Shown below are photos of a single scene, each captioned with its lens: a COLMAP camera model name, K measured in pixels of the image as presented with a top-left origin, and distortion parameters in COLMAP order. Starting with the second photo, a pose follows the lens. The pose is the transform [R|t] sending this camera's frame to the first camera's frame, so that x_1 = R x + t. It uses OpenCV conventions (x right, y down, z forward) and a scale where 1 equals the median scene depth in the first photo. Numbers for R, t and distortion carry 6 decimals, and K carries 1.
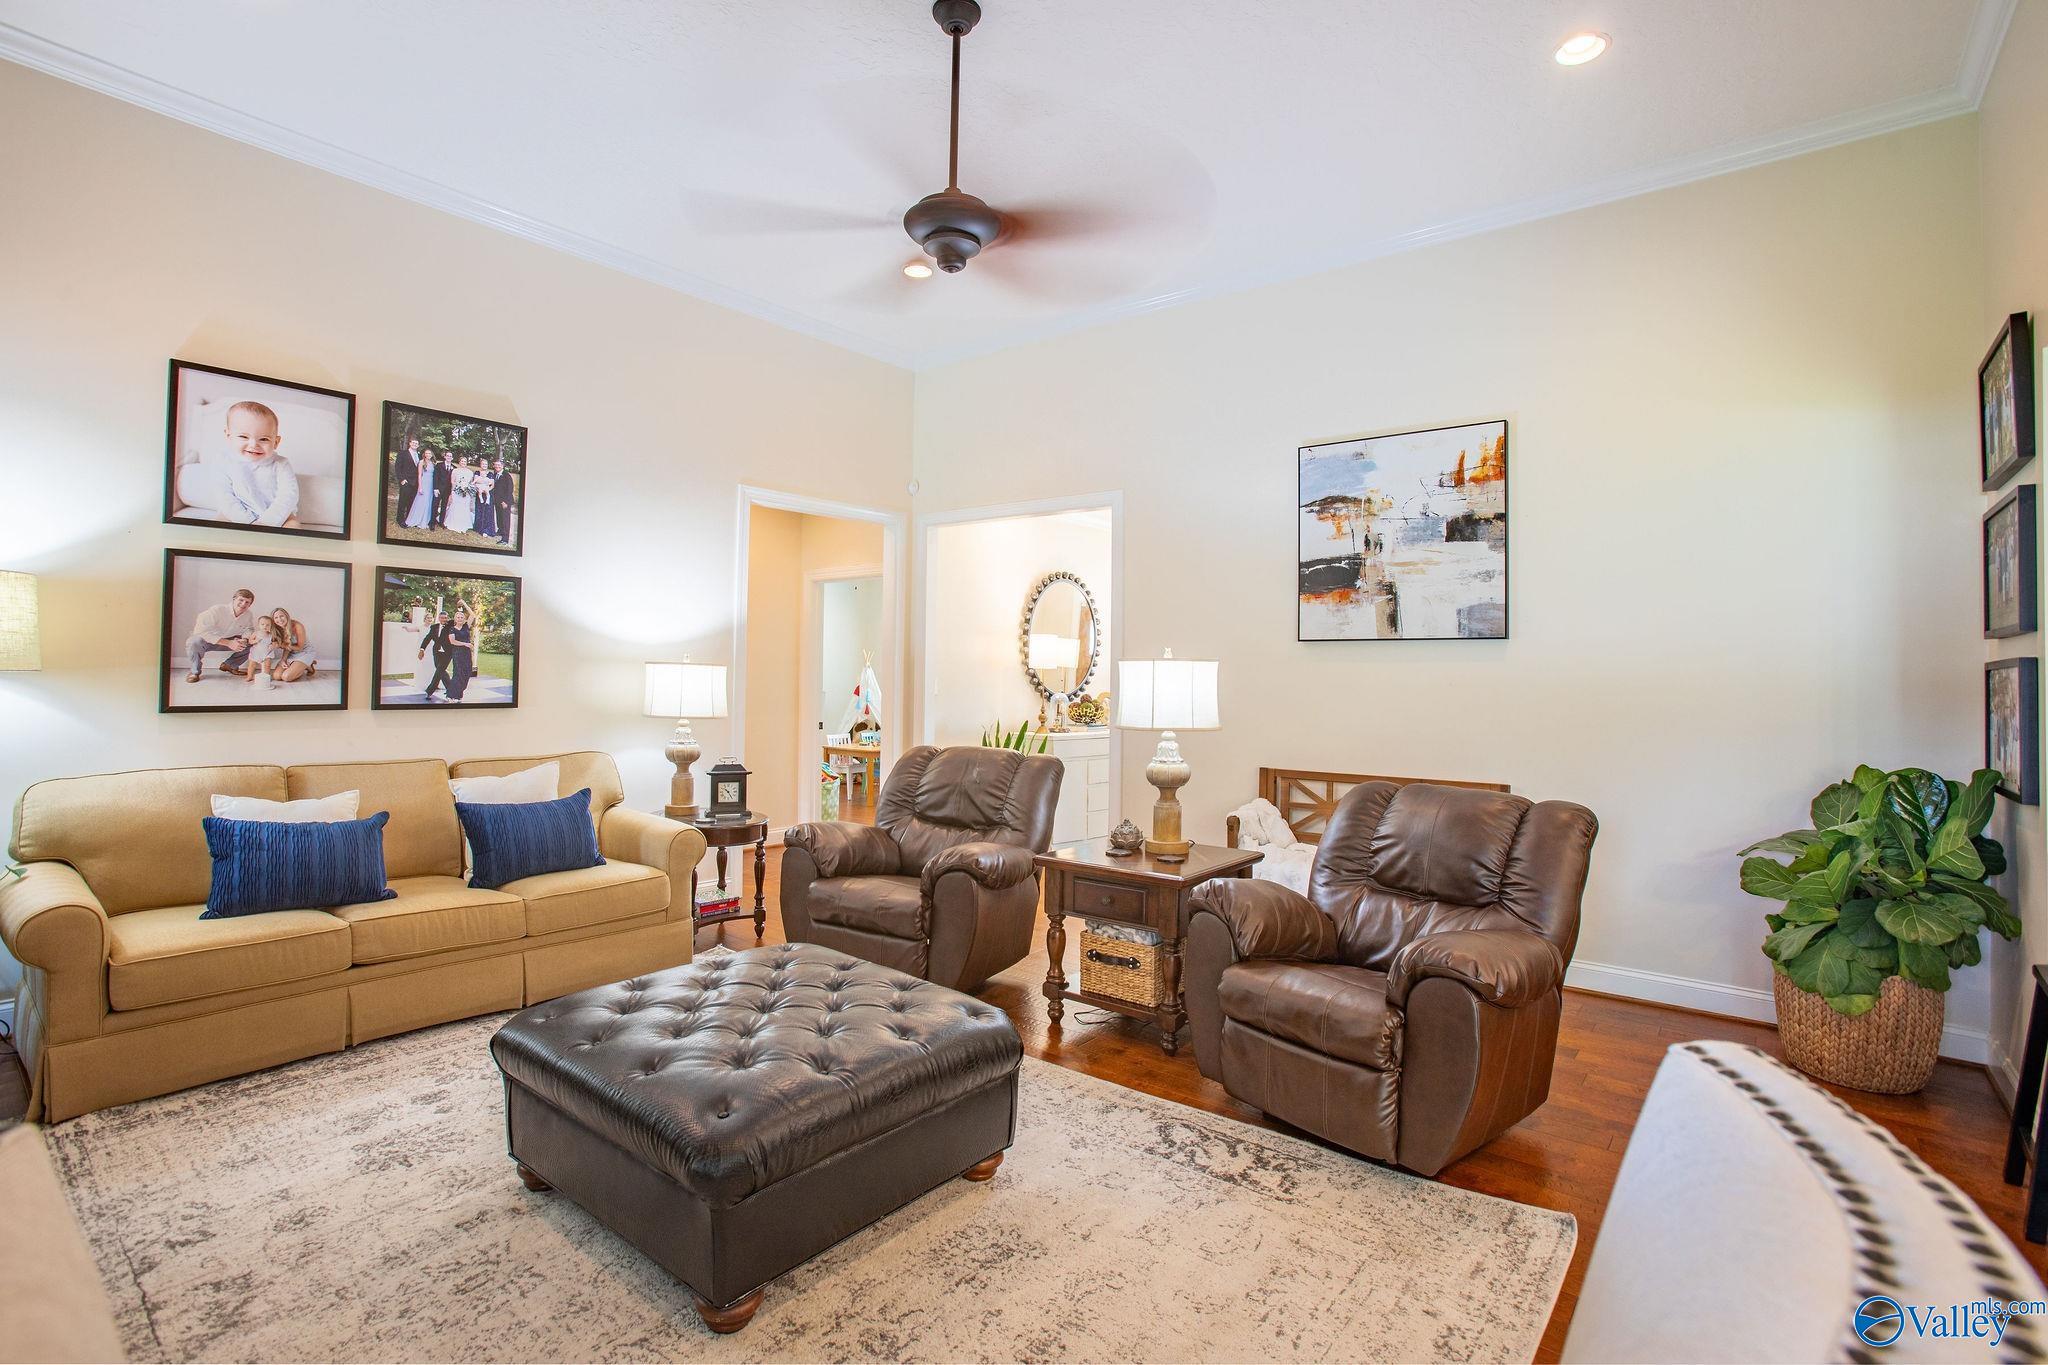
lens RADIAL K [[943.5, 0, 961.7], [0, 943.5, 654.7], [0, 0, 1]] dist [-0.039880, 0.002976]
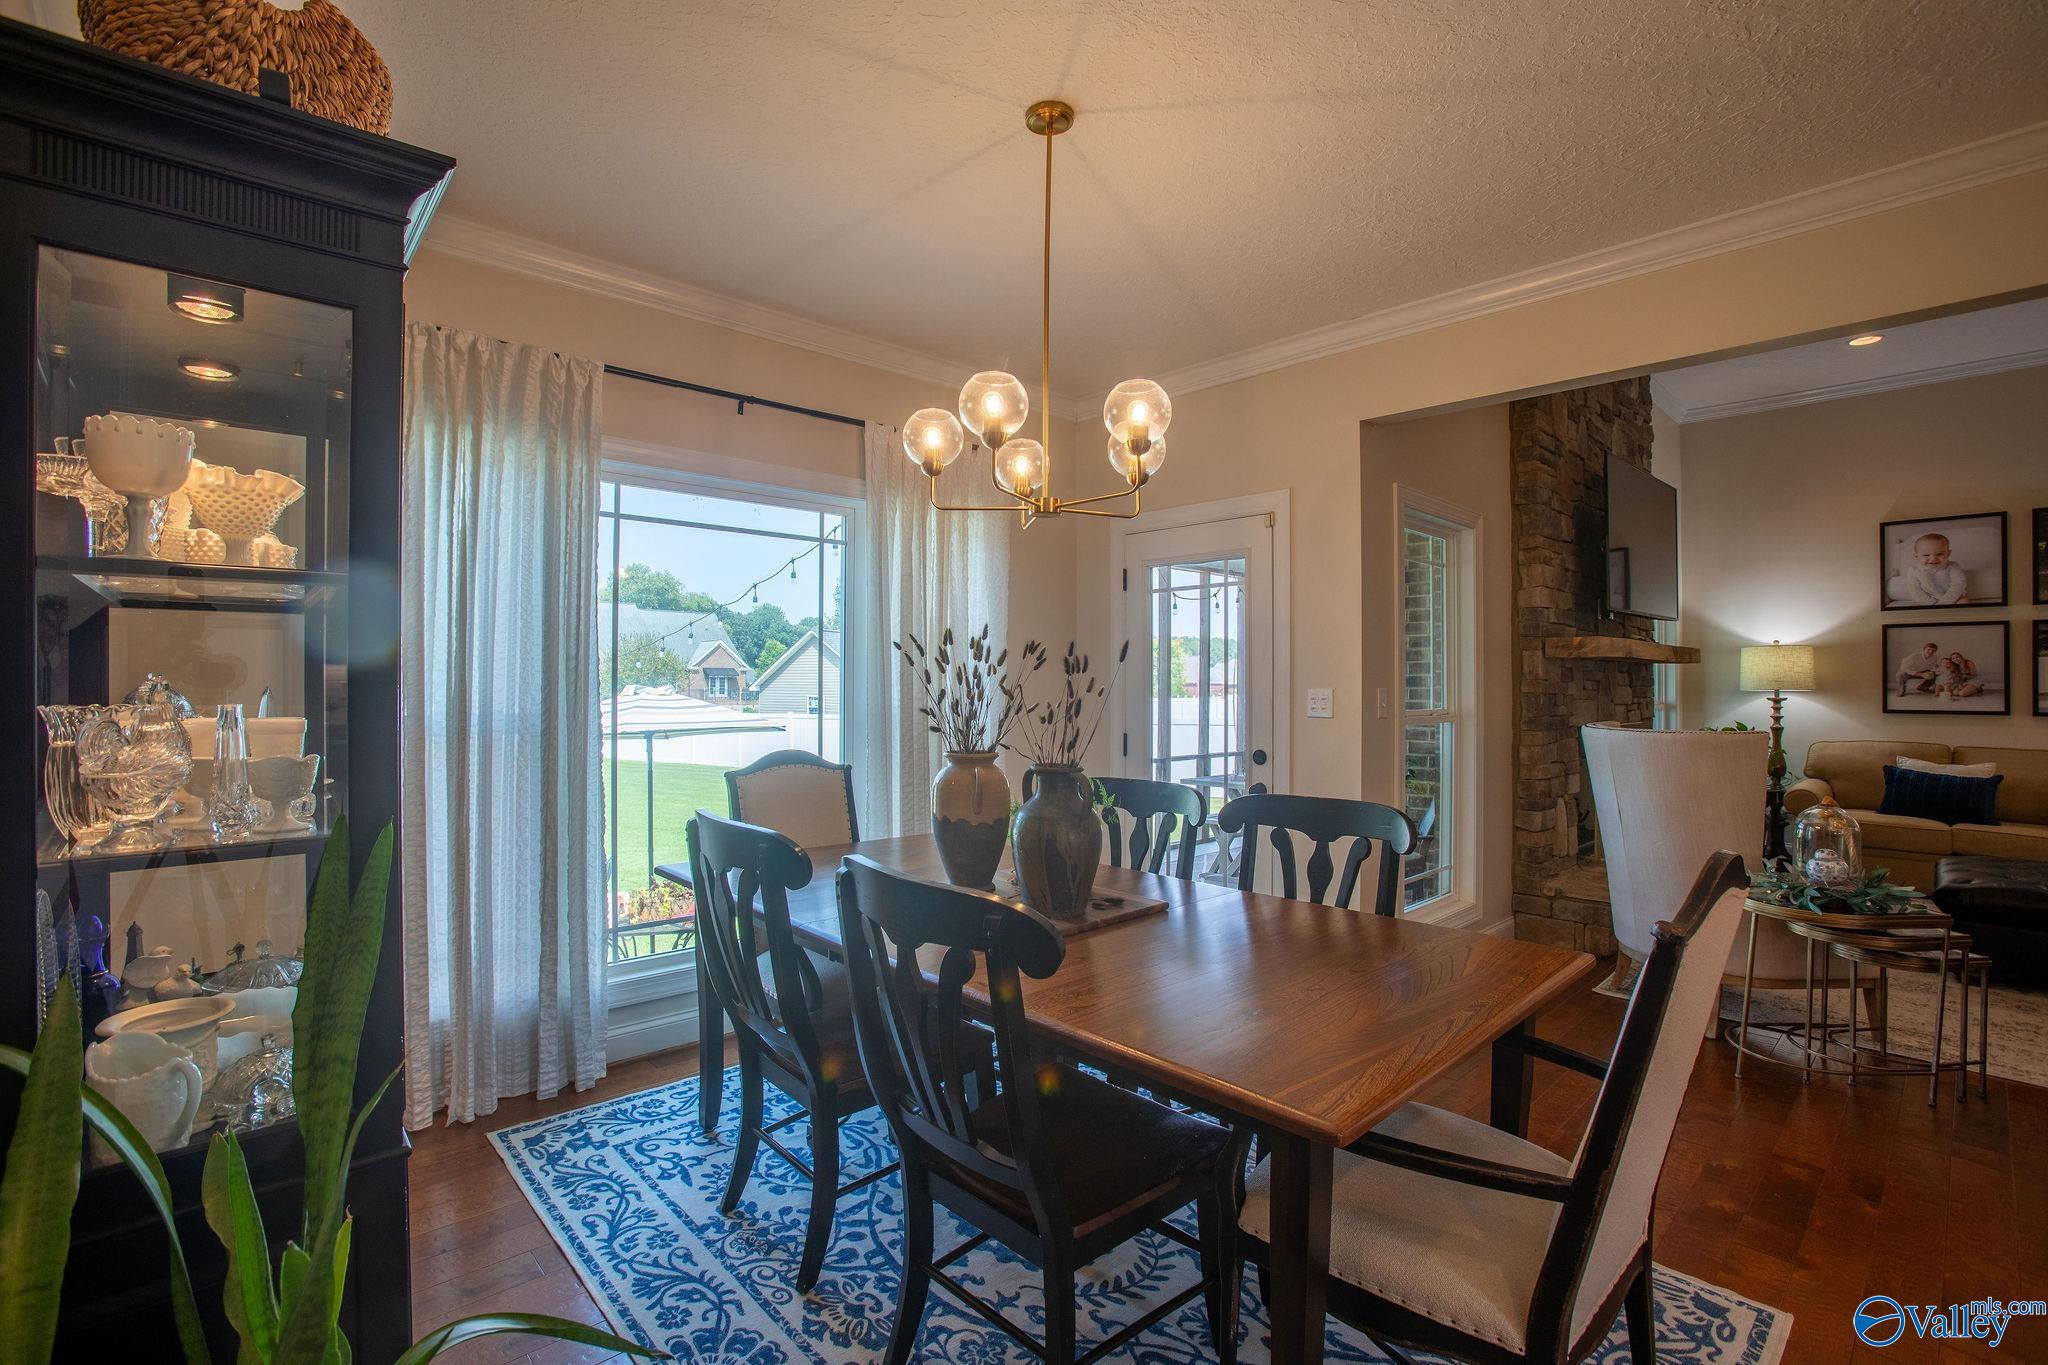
lens RADIAL K [[943.5, 0, 1017.8], [0, 943.5, 678.3], [0, 0, 1]] dist [-0.039880, 0.002976]
pose [[-0.117139, -0.018075, -0.992951, 1.103037], [0.012024, 0.999735, -0.019617, 0.007885], [0.993043, -0.014237, -0.116891, -0.500339]]
